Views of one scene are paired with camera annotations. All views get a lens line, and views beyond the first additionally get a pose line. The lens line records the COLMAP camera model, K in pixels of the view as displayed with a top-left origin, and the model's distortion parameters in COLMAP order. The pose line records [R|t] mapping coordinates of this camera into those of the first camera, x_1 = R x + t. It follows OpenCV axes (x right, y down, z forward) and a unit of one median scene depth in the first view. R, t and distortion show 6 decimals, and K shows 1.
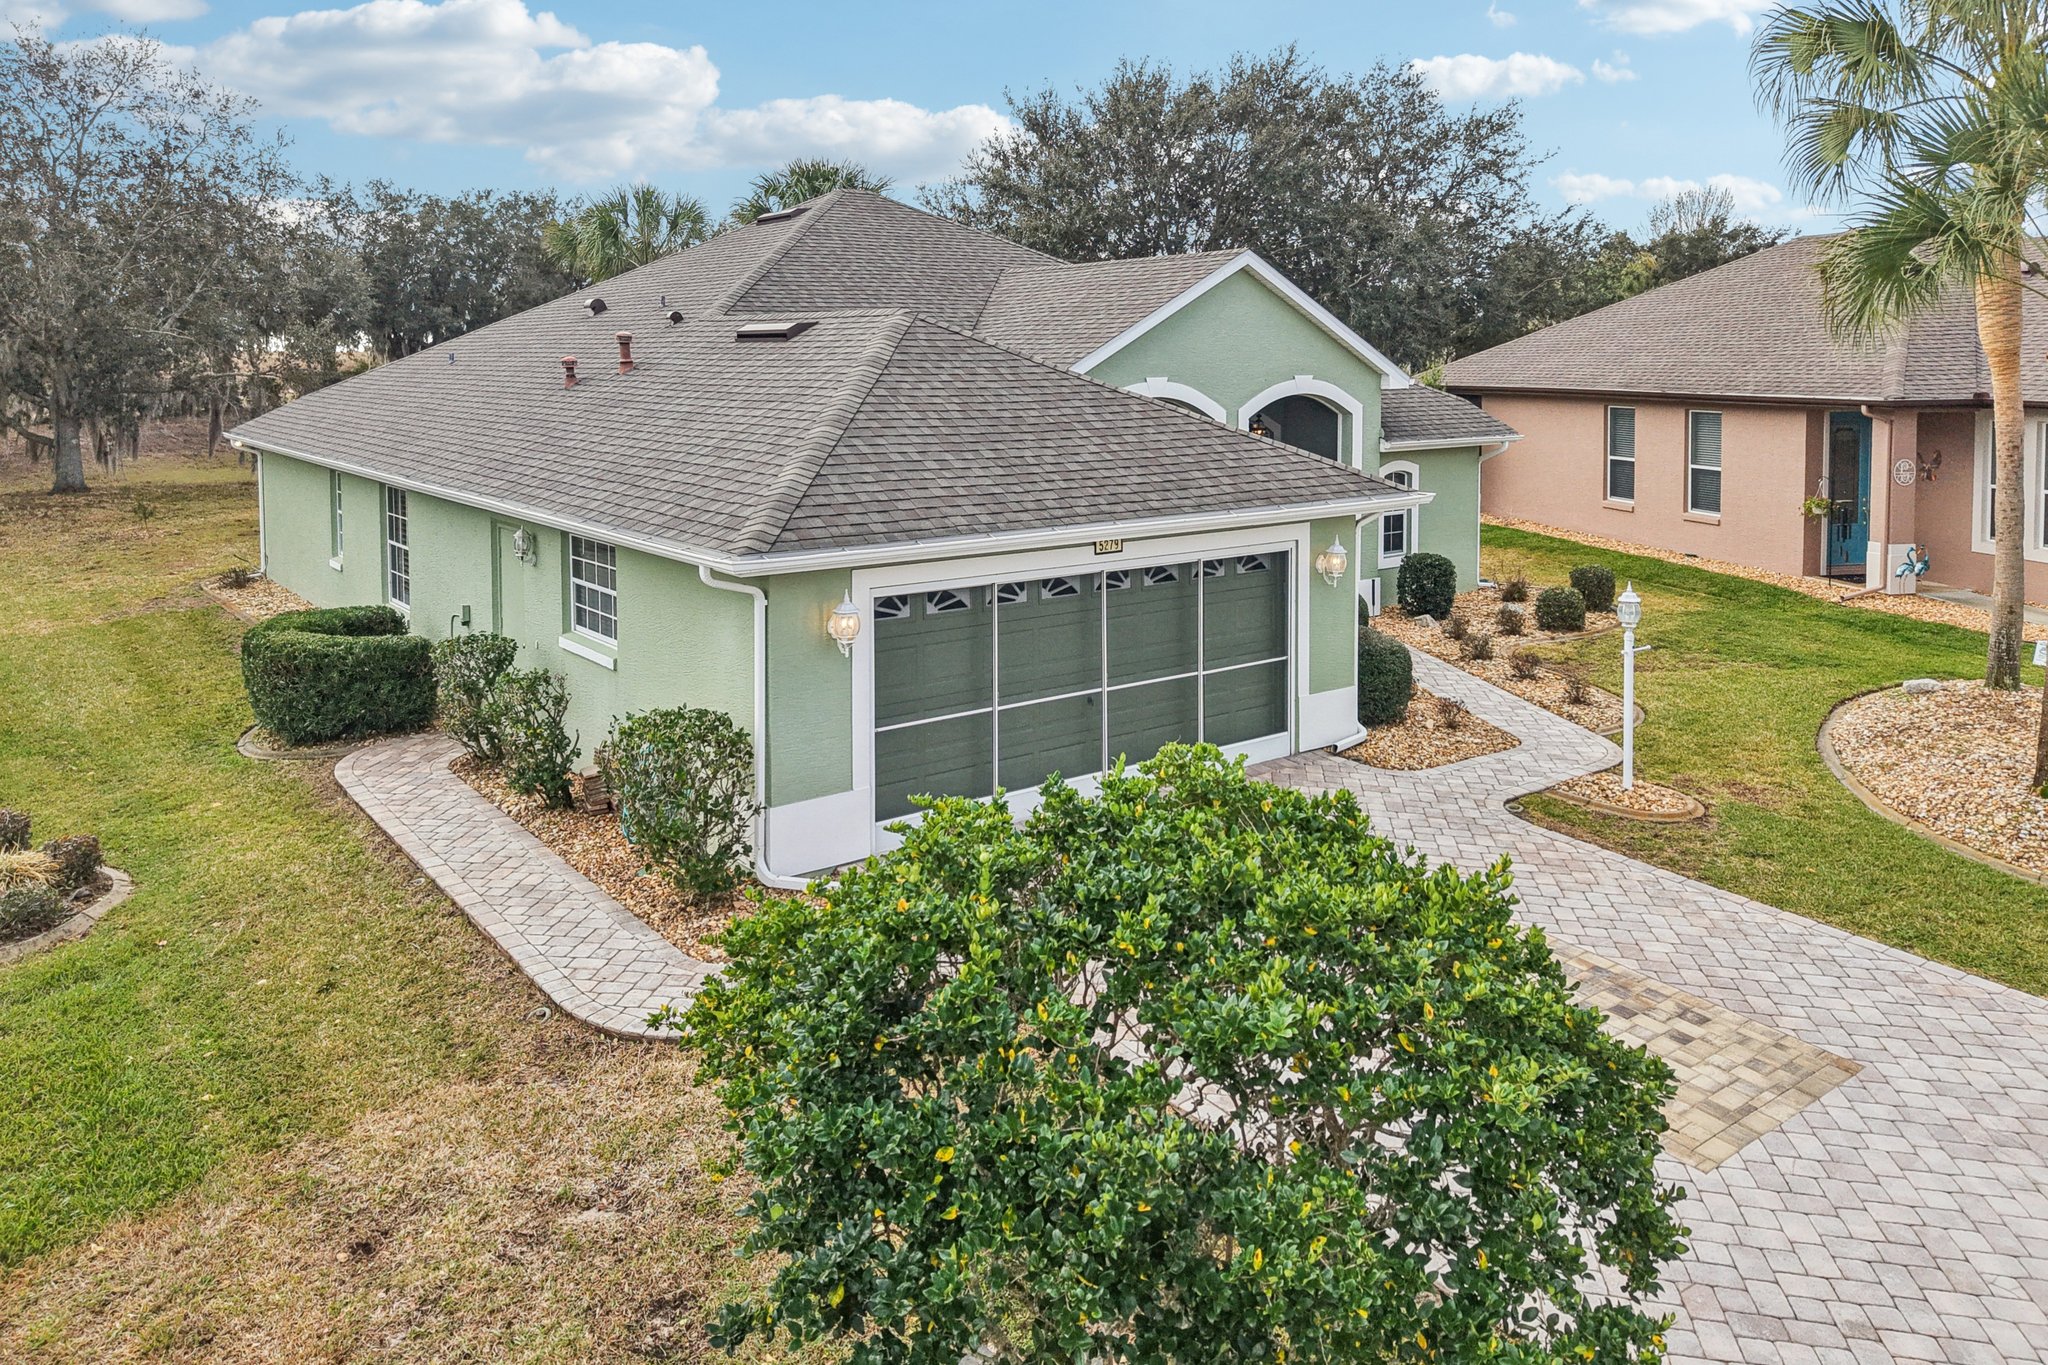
lens RADIAL K [[1401.8, 0, 1024.4], [0, 1401.8, 679.5], [0, 0, 1]] dist [0.010277, -0.001868]
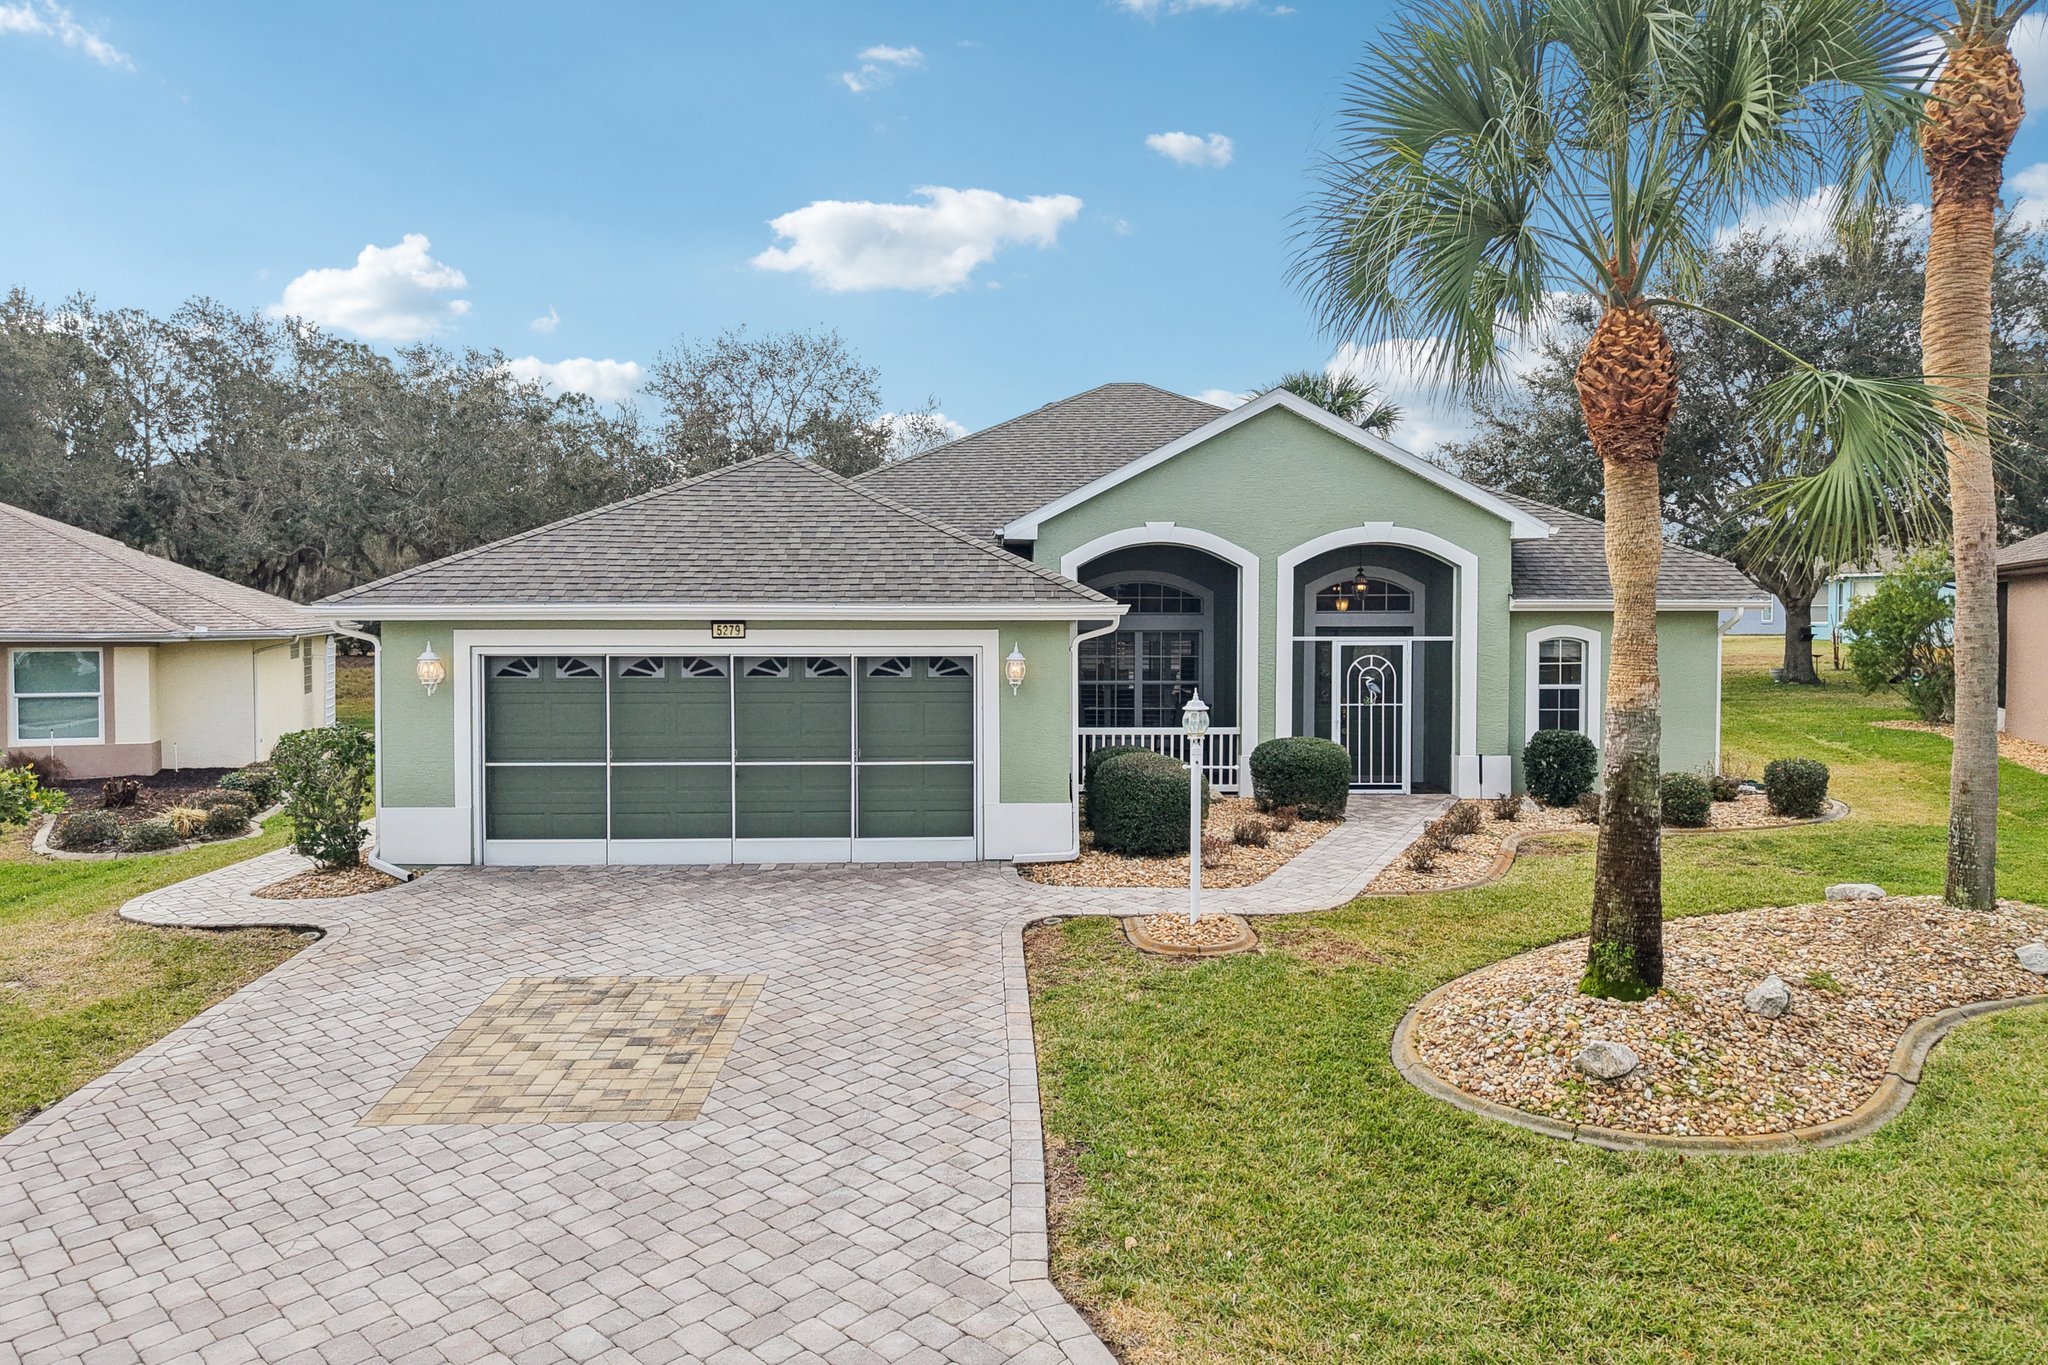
lens RADIAL K [[1401.8, 0, 1017.6], [0, 1401.8, 678.9], [0, 0, 1]] dist [0.010277, -0.001868]
pose [[0.841137, 0.038868, -0.539424, 0.751745], [-0.123698, 0.984801, -0.121926, 0.044102], [0.526486, 0.169282, 0.833160, 0.166191]]
